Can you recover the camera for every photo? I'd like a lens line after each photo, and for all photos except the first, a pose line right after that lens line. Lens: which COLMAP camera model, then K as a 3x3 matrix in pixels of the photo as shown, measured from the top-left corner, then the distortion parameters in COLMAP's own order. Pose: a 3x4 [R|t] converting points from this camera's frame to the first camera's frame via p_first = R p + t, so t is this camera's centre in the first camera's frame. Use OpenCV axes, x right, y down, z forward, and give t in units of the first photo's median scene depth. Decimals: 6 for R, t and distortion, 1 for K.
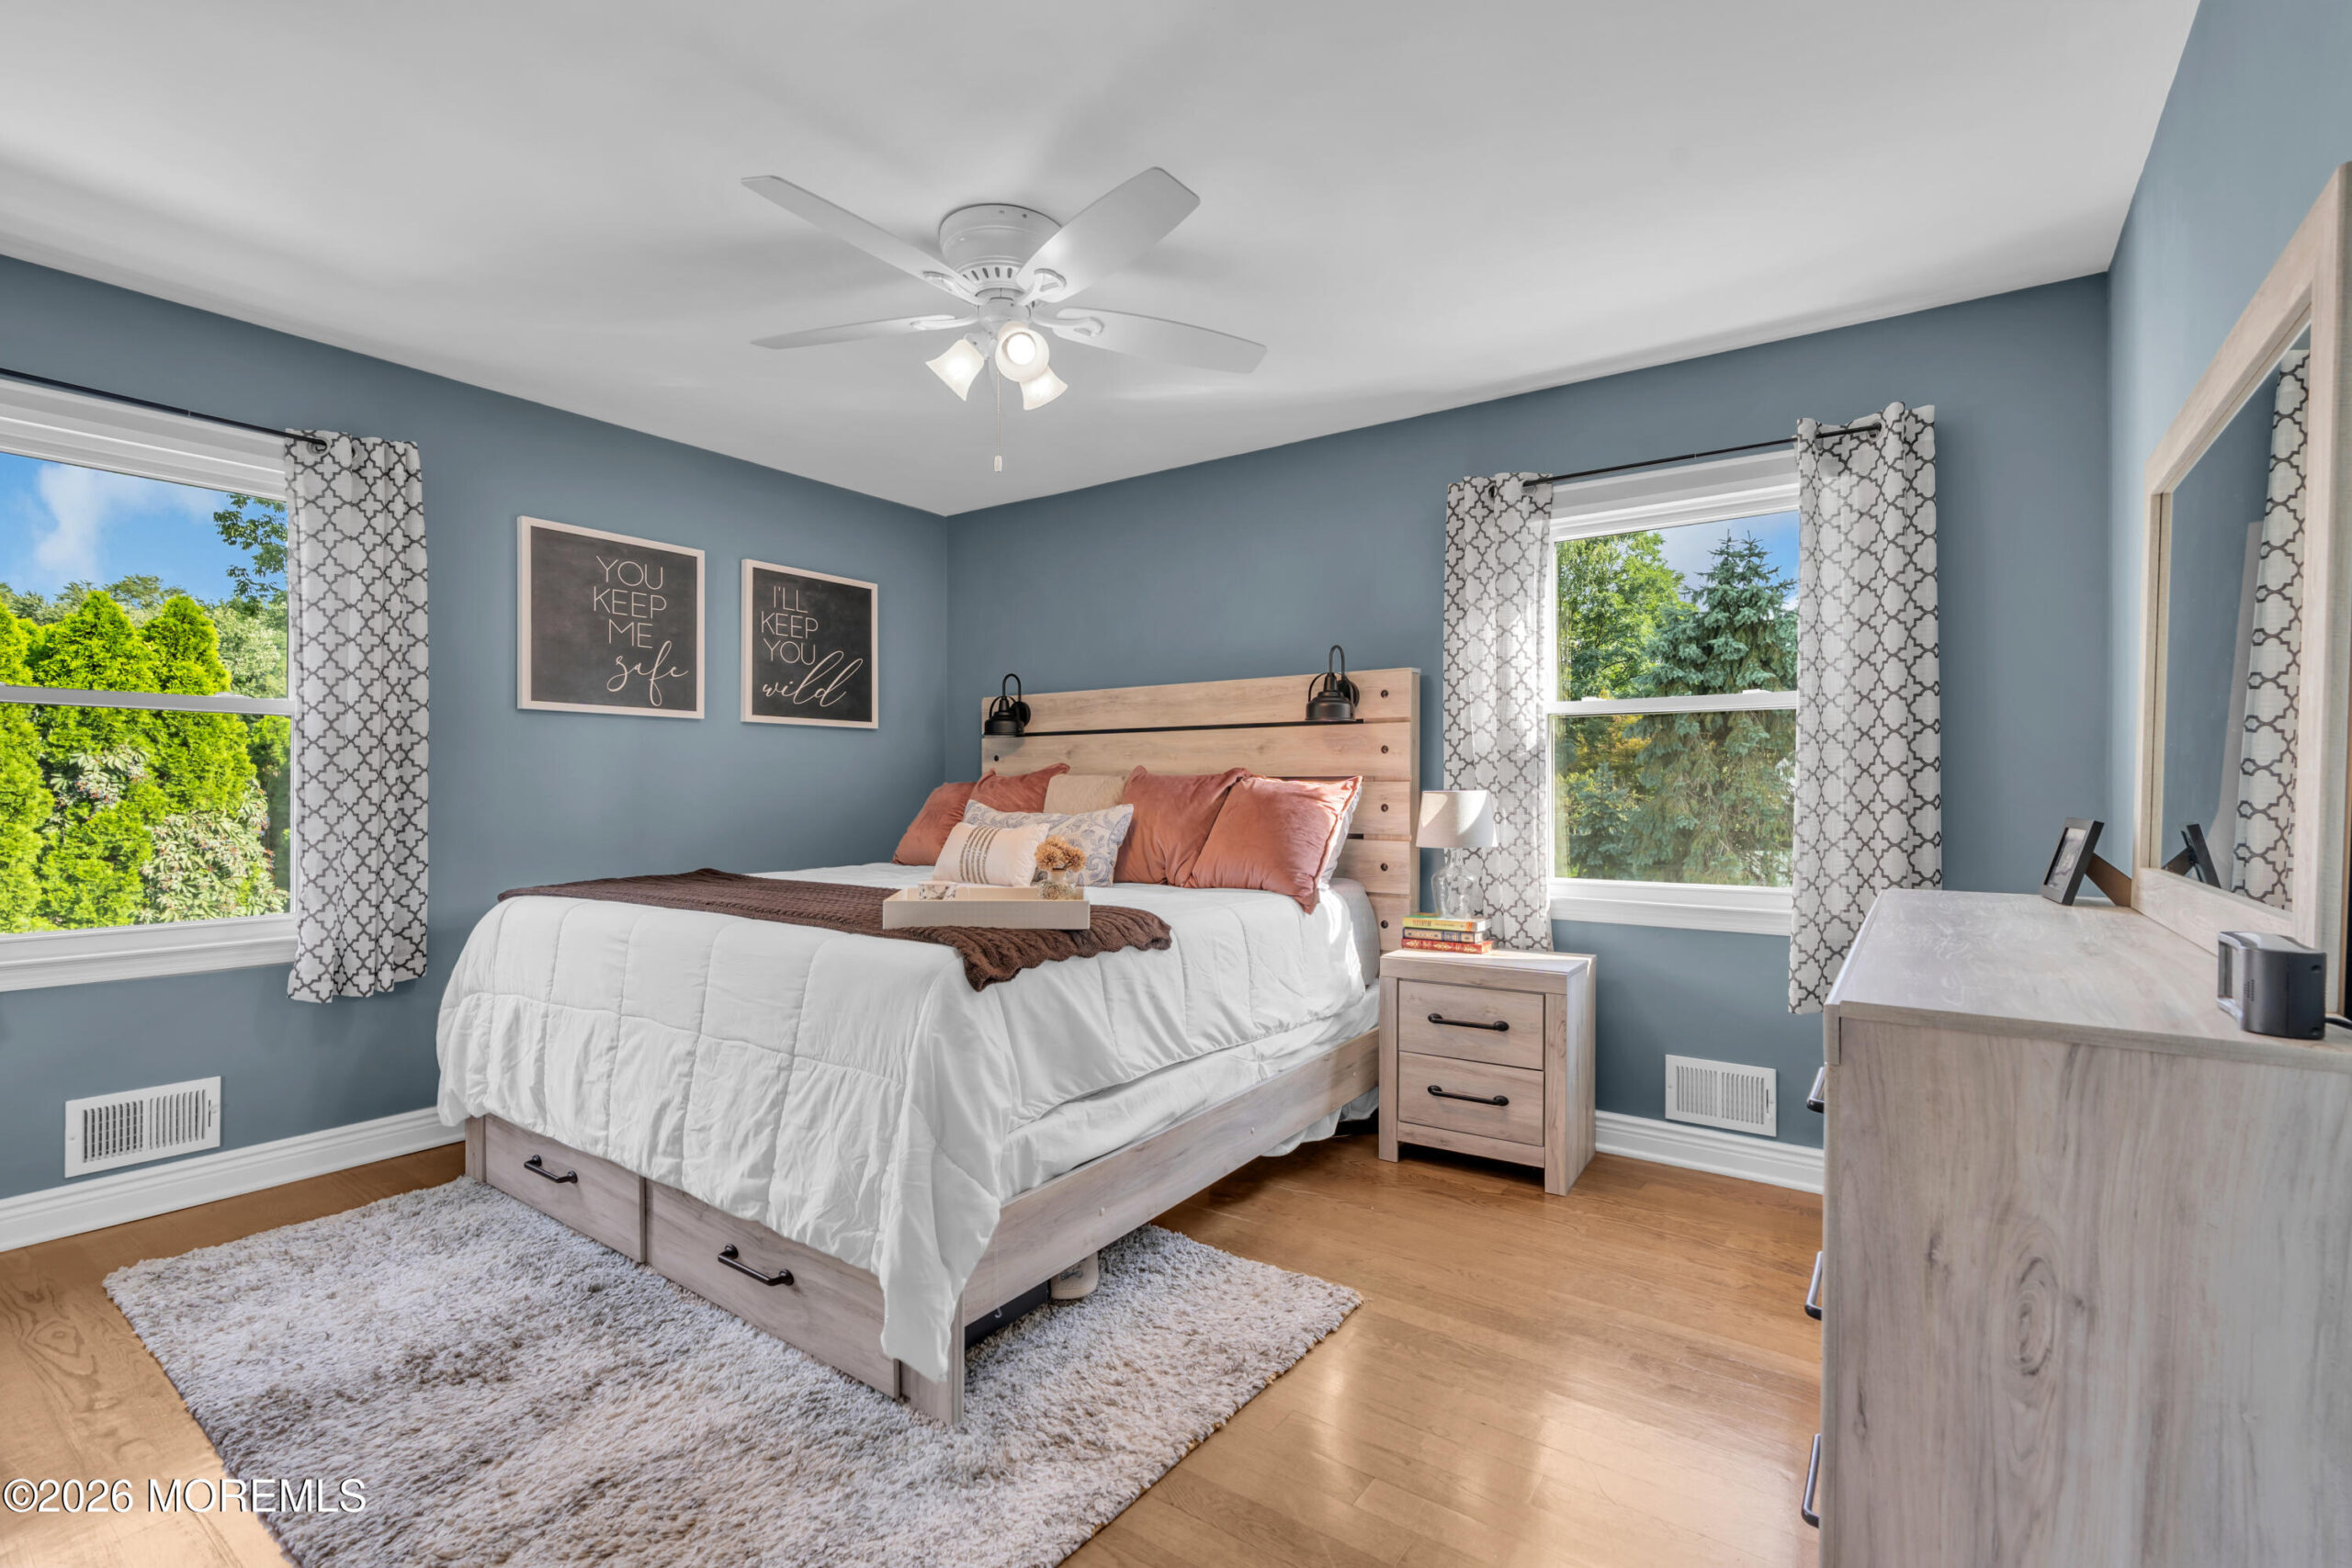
lens RADIAL K [[1057.4, 0, 1174.7], [0, 1057.4, 793.7], [0, 0, 1]] dist [-0.005434, 0.000262]
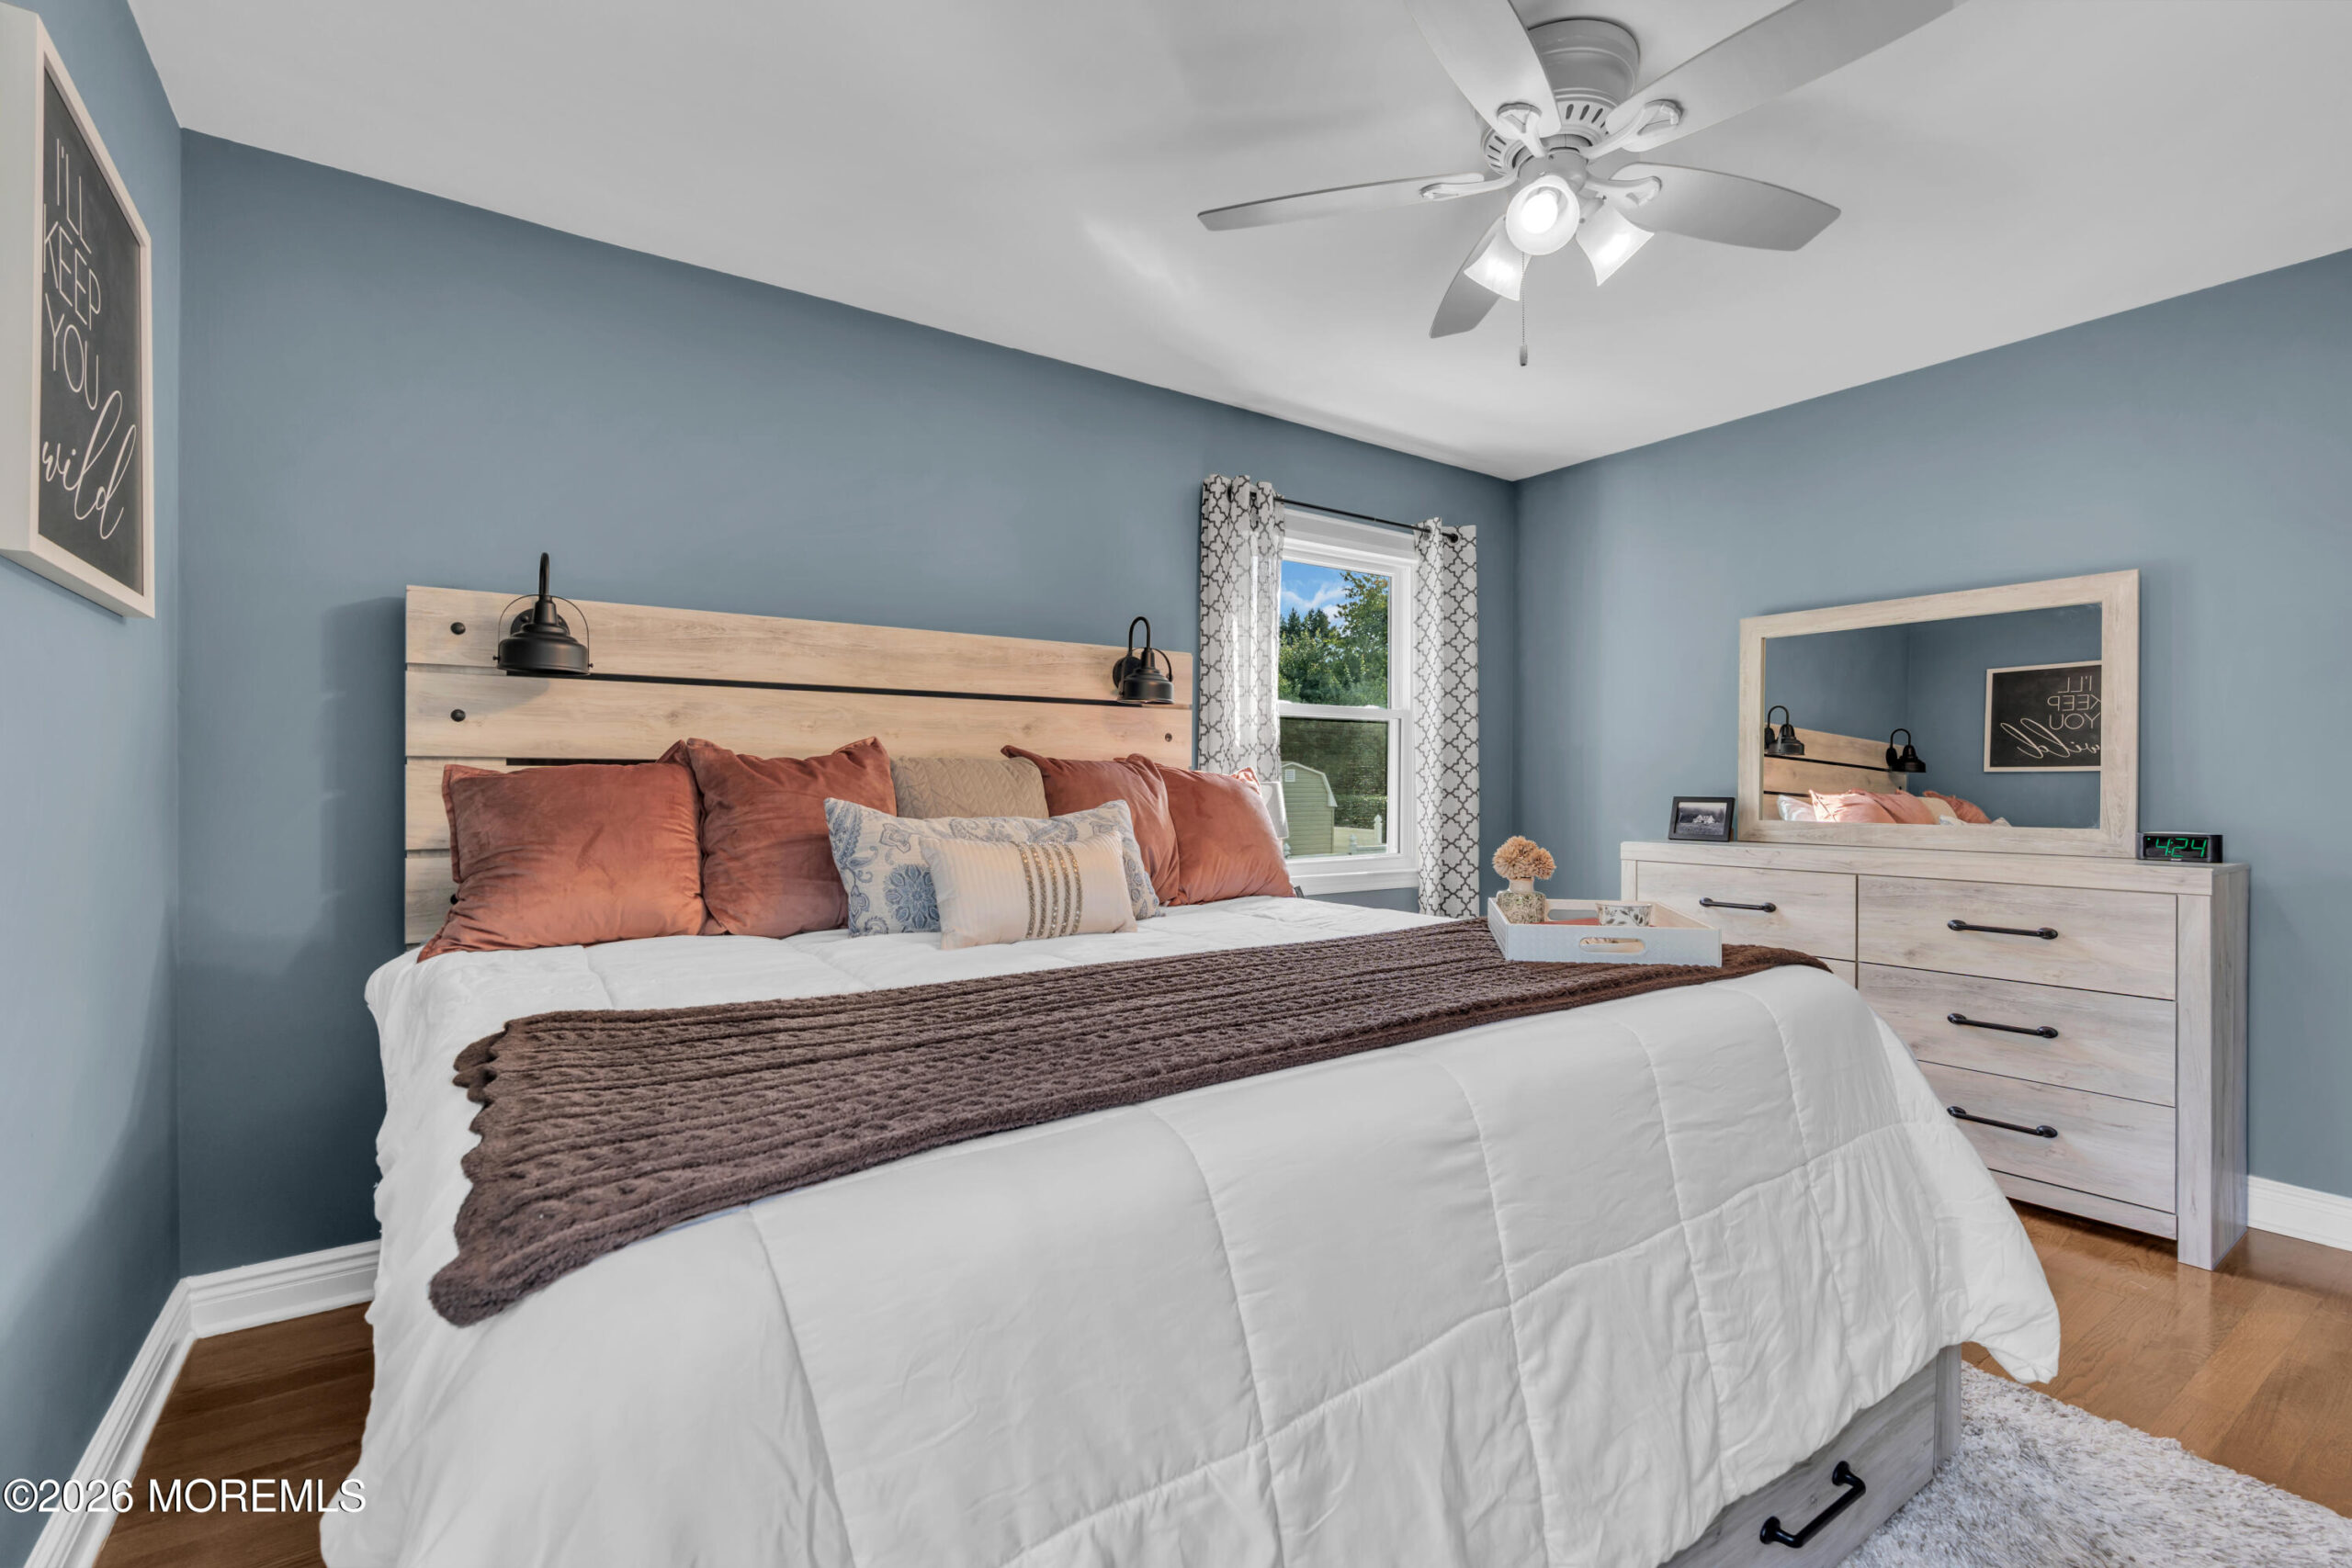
lens RADIAL K [[1057.4, 0, 1174.7], [0, 1057.4, 793.7], [0, 0, 1]] dist [-0.005434, 0.000262]
pose [[0.330768, -0.014790, 0.943596, -0.684659], [-0.001861, 0.999865, 0.016325, -0.007382], [-0.943710, -0.007156, 0.330696, 0.689706]]
